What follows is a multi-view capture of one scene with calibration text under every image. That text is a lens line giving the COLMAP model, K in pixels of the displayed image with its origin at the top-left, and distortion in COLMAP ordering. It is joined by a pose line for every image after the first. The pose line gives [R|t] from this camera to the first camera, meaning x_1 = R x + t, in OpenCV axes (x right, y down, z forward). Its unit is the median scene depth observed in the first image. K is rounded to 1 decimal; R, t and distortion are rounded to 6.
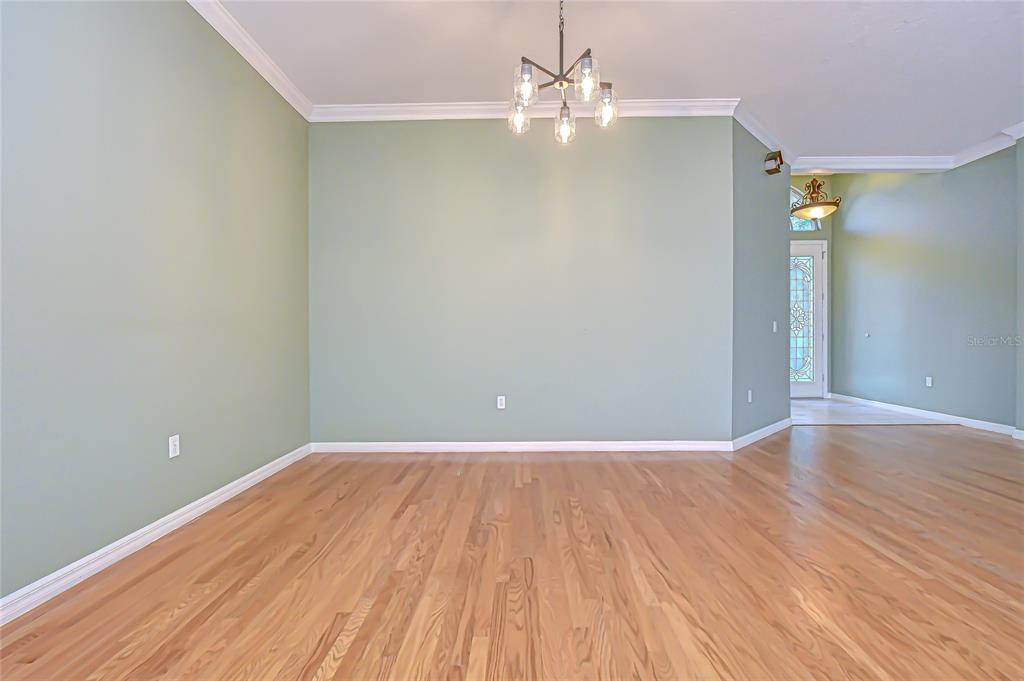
lens RADIAL K [[458.6, 0, 516.9], [0, 458.6, 335.7], [0, 0, 1]] dist [-0.000548, -0.000674]
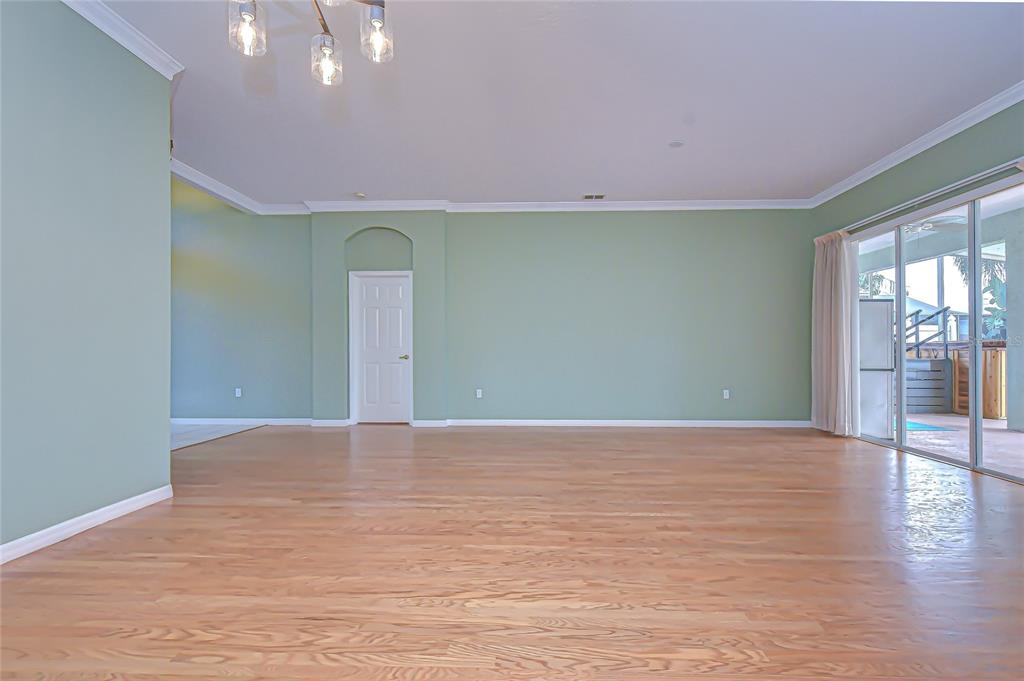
lens RADIAL K [[458.6, 0, 520.8], [0, 458.6, 346.1], [0, 0, 1]] dist [-0.000548, -0.000674]
pose [[0.016729, 0.011170, 0.999798, -0.491723], [0.001201, 0.999937, -0.011191, -0.003327], [-0.999859, 0.001388, 0.016714, 0.563251]]
